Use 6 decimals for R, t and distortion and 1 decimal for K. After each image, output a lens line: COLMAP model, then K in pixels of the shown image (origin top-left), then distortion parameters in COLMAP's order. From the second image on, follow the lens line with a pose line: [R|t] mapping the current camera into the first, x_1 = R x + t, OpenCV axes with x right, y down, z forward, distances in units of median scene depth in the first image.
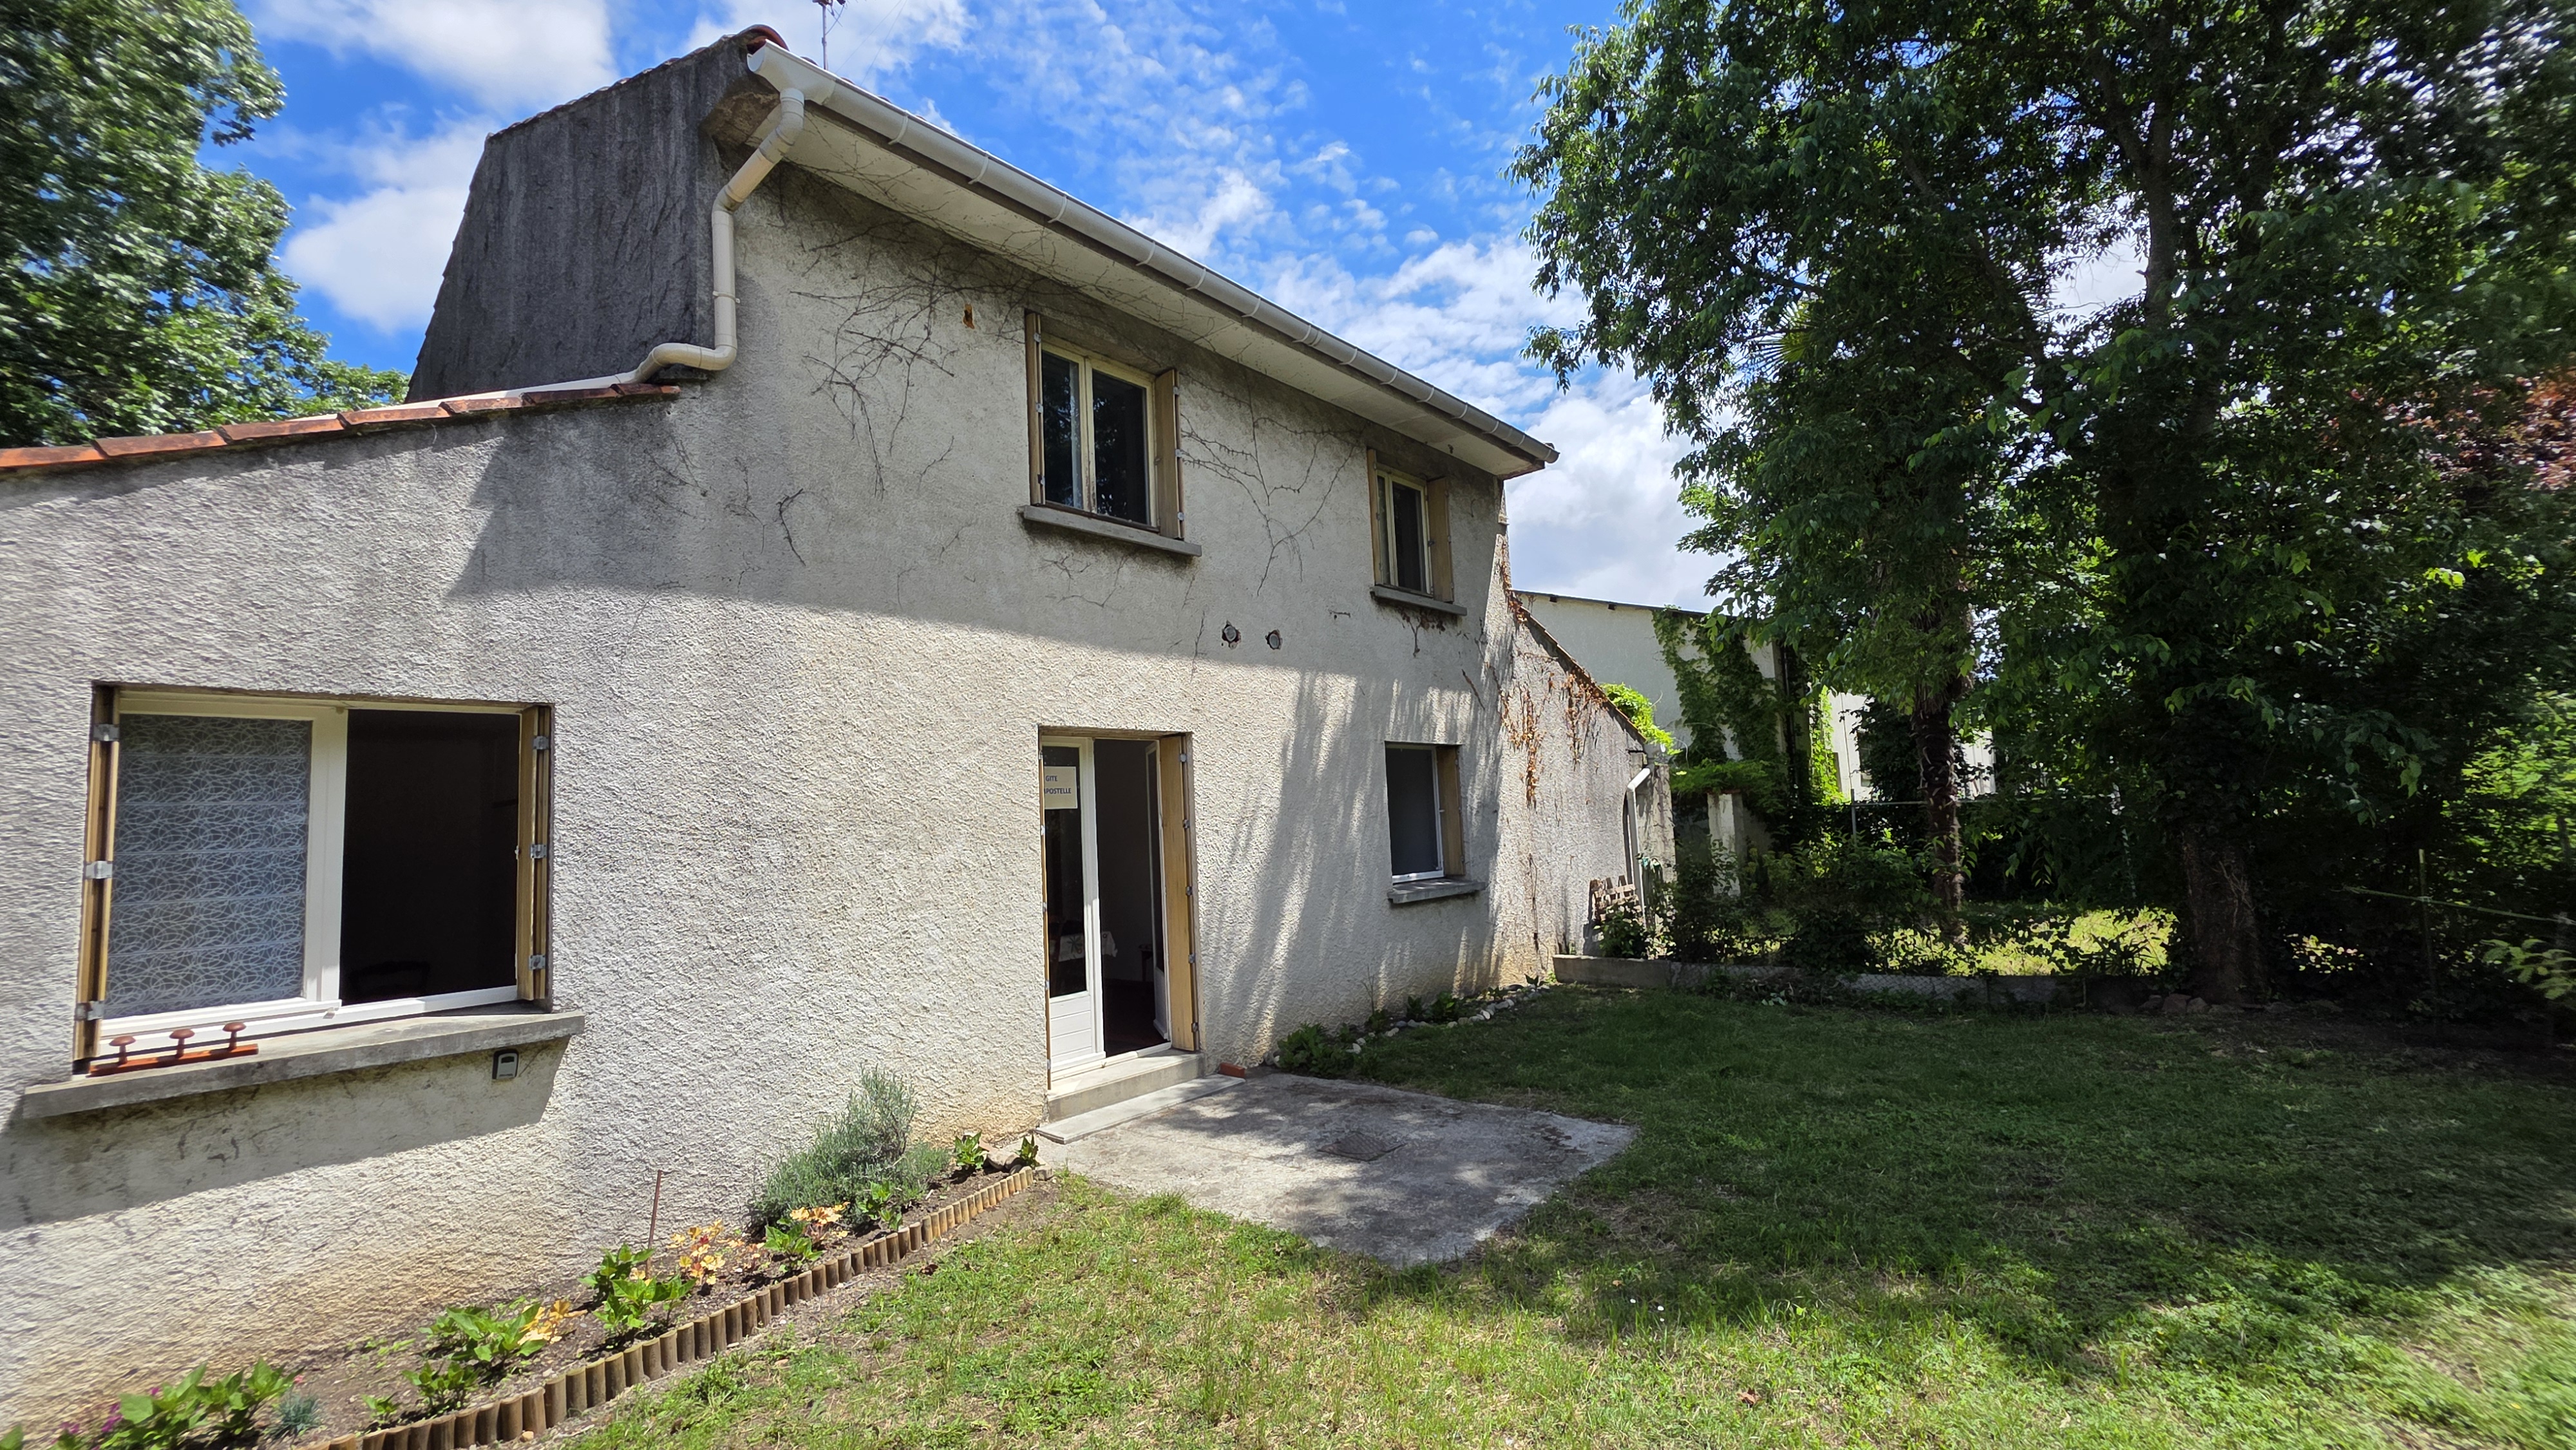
lens RADIAL K [[1032.7, 0, 1286.2], [0, 1032.7, 731.3], [0, 0, 1]] dist [-0.000430, -0.000554]
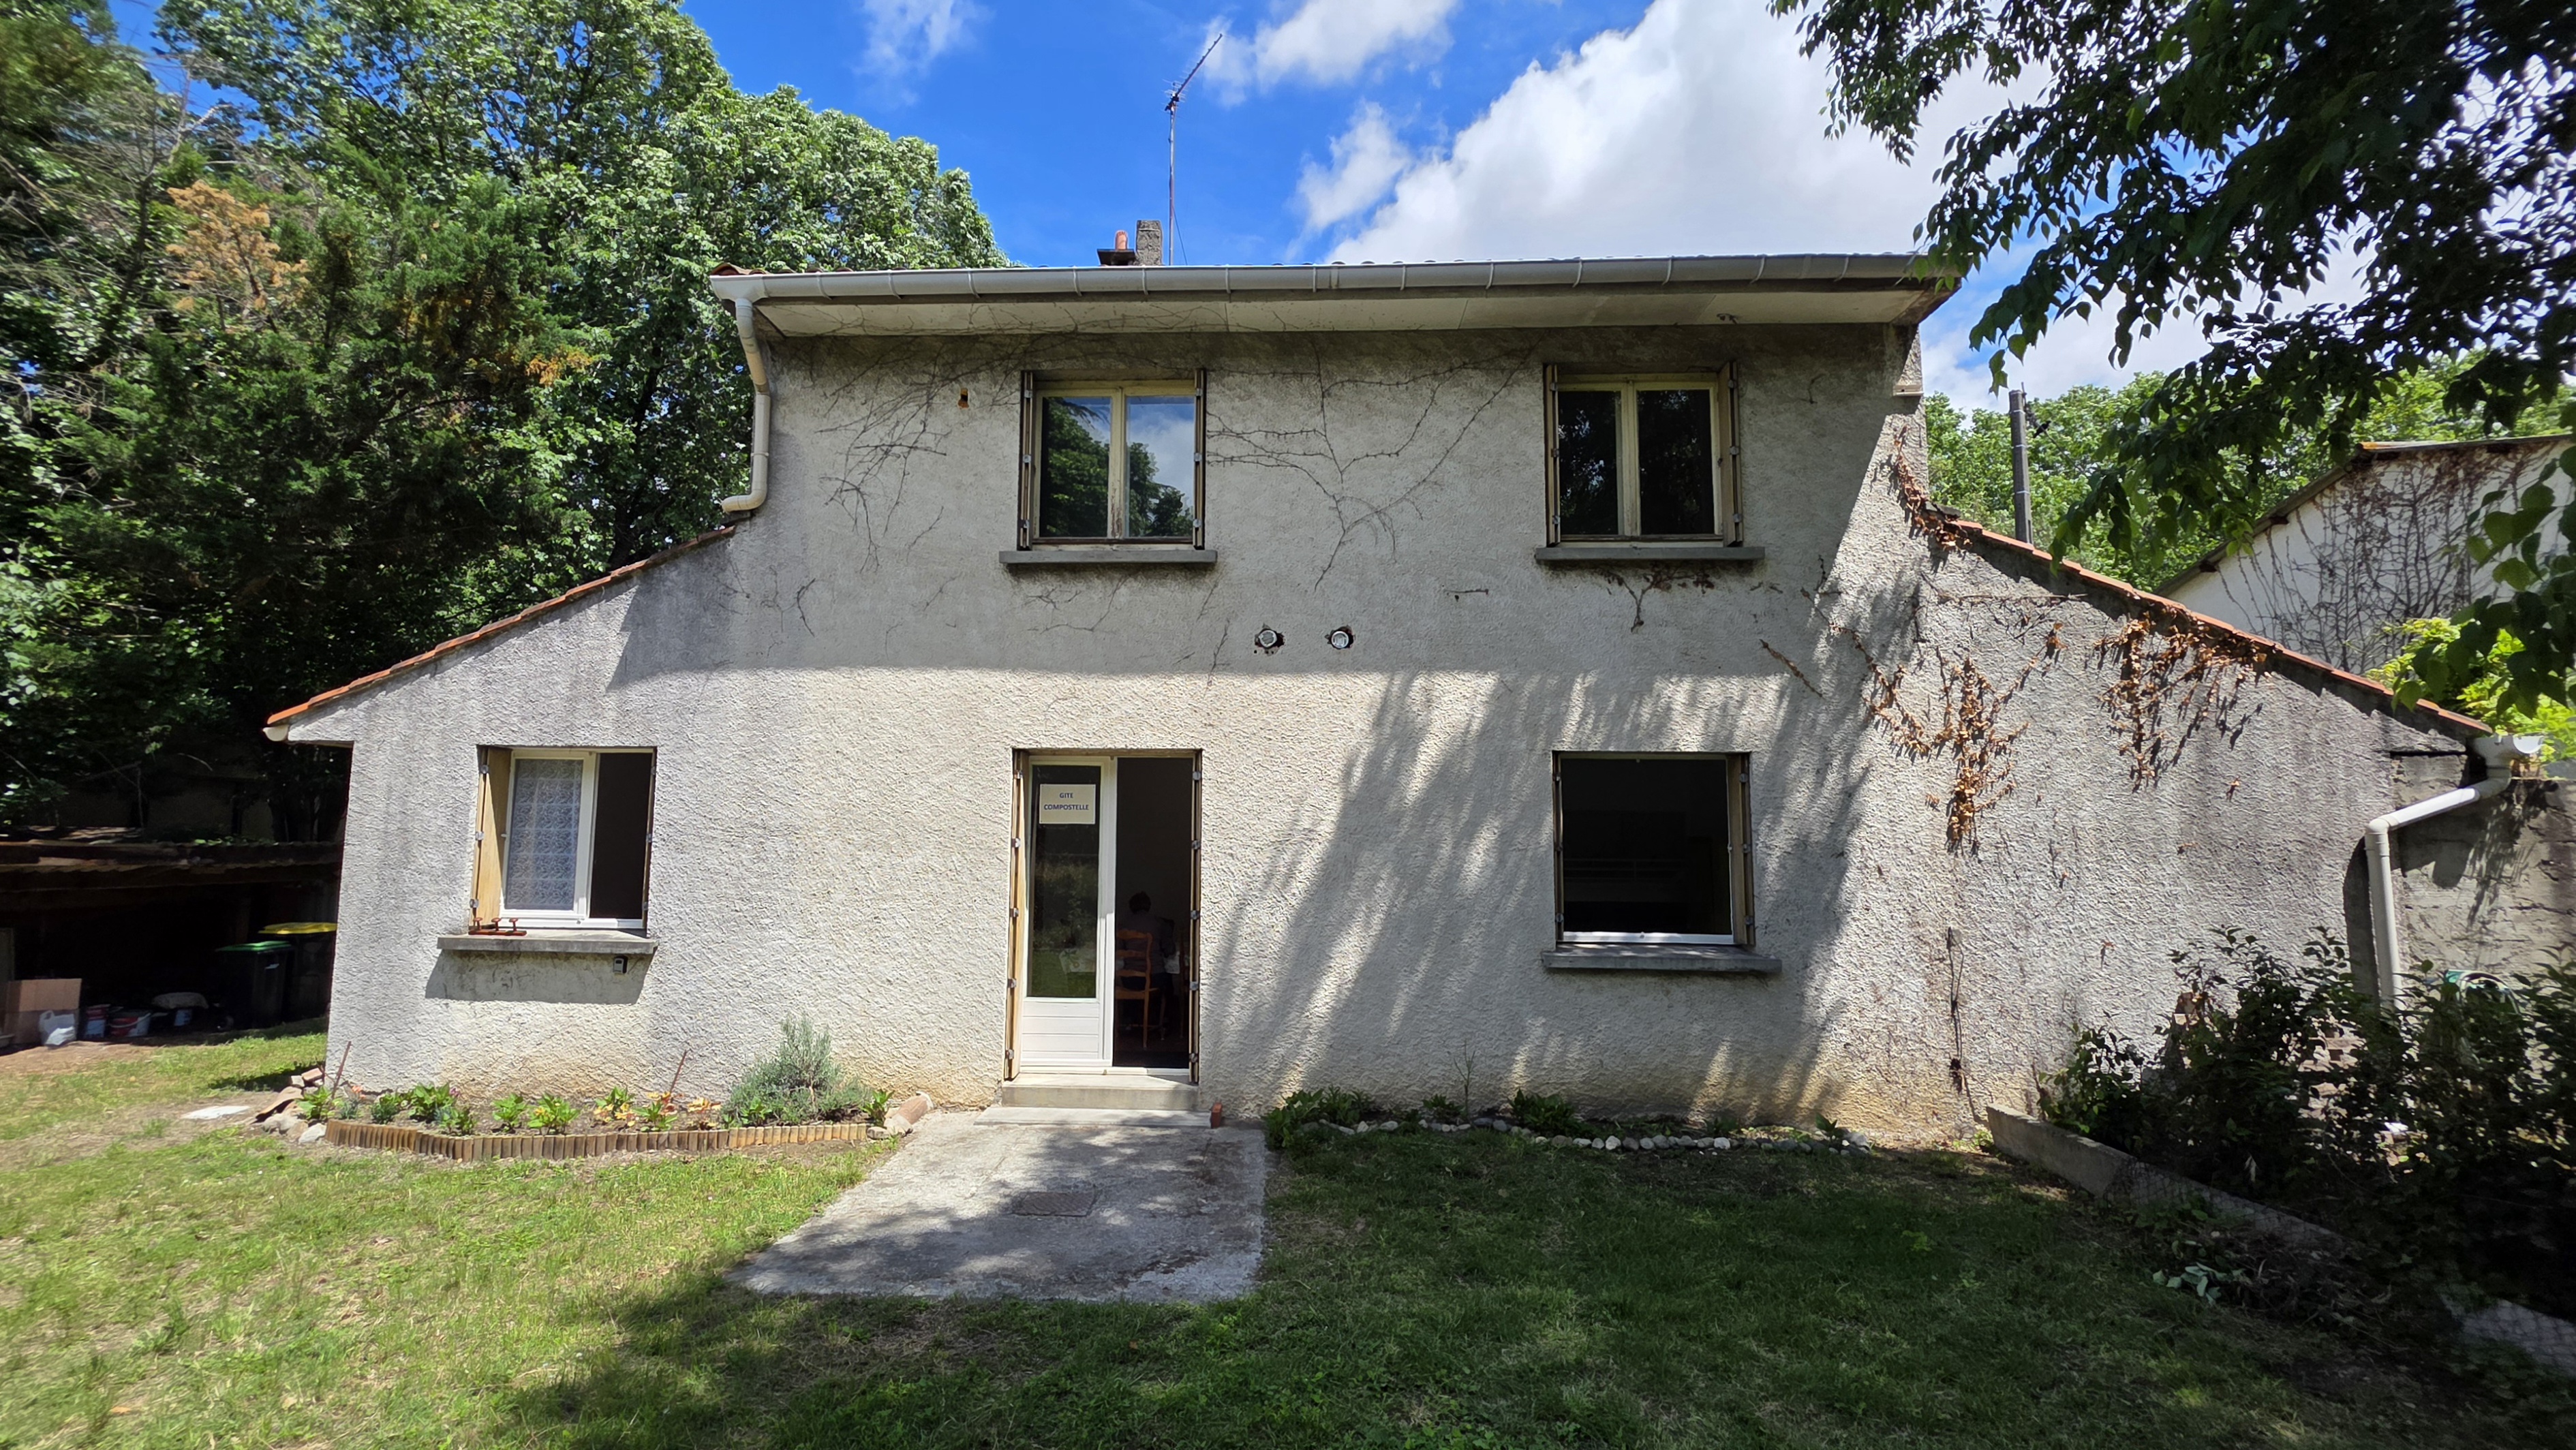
lens RADIAL K [[1089.4, 0, 1224.7], [0, 1089.4, 738.9], [0, 0, 1]] dist [0.002516, -0.002113]
pose [[0.614599, -0.019885, -0.788589, 0.843300], [0.028509, 0.999589, -0.002986, -0.005692], [0.788325, -0.020647, 0.614913, 0.471825]]
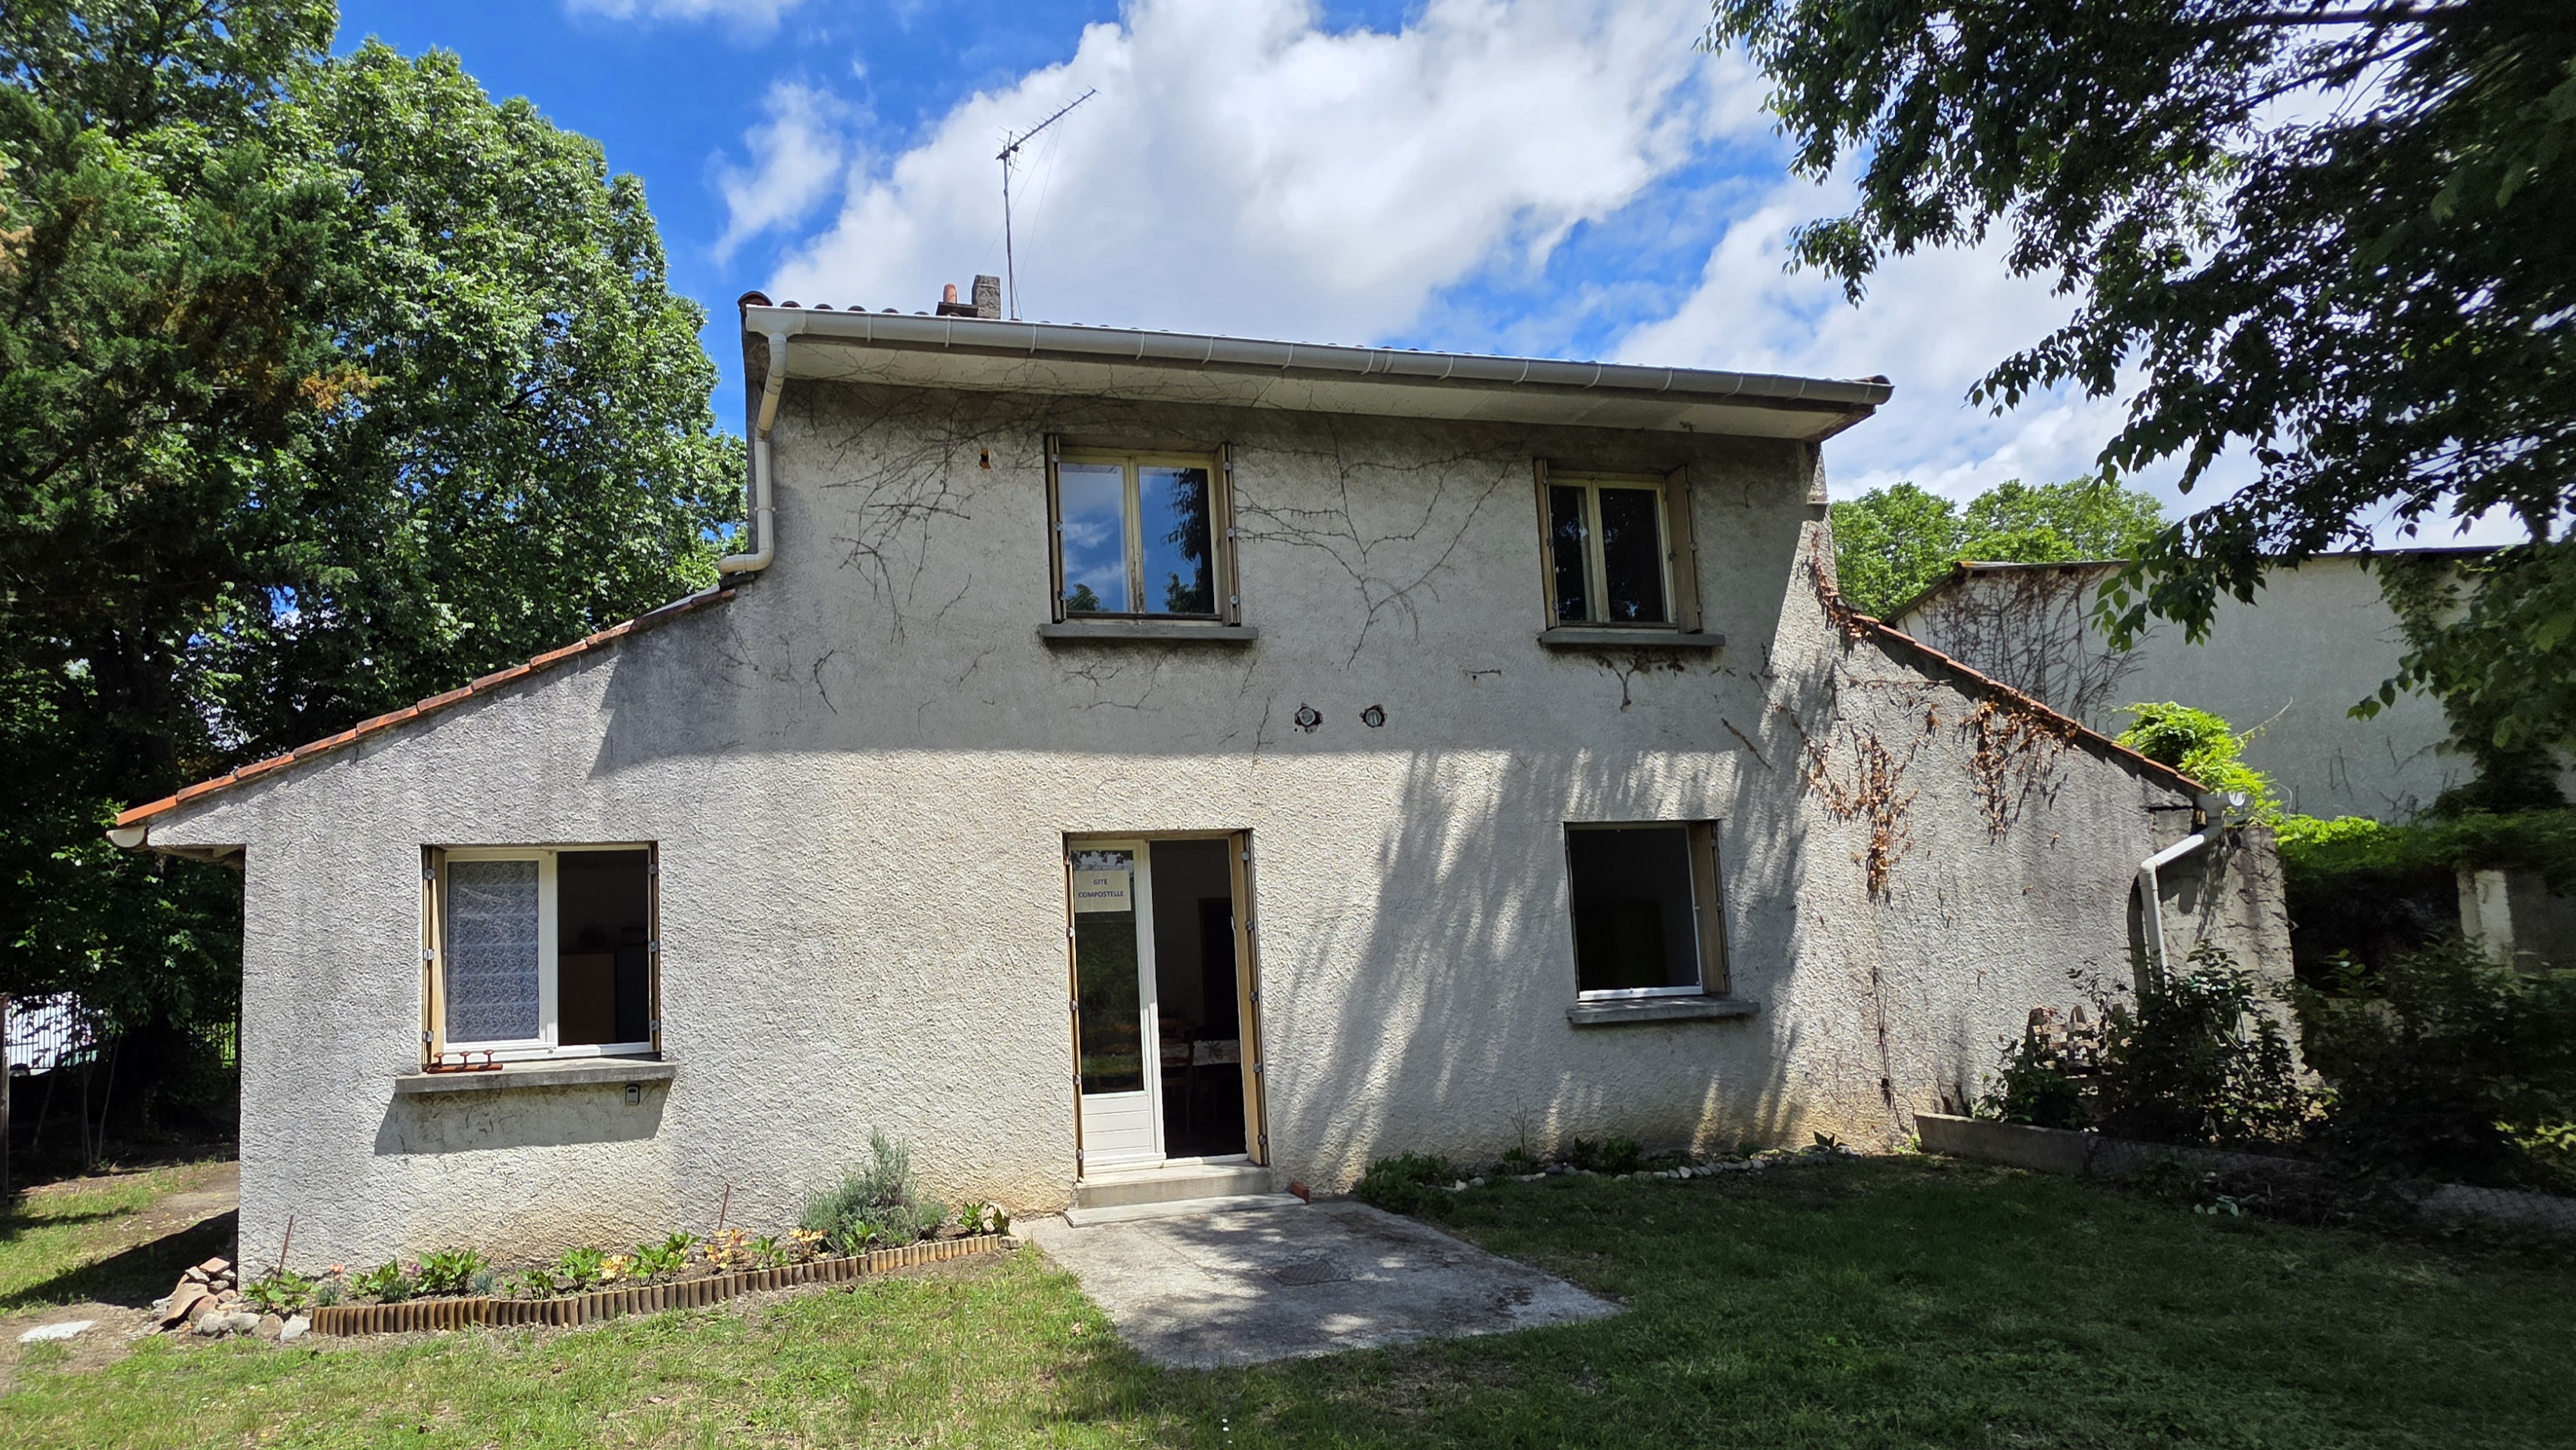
lens RADIAL K [[1205.4, 0, 1056.7], [0, 1205.4, 849.9], [0, 0, 1]] dist [-0.000293, 0.000178]
pose [[0.799607, -0.039646, -0.599214, 0.499536], [0.055666, 0.998416, 0.008224, 0.001768], [0.597938, -0.039932, 0.800547, 0.015968]]
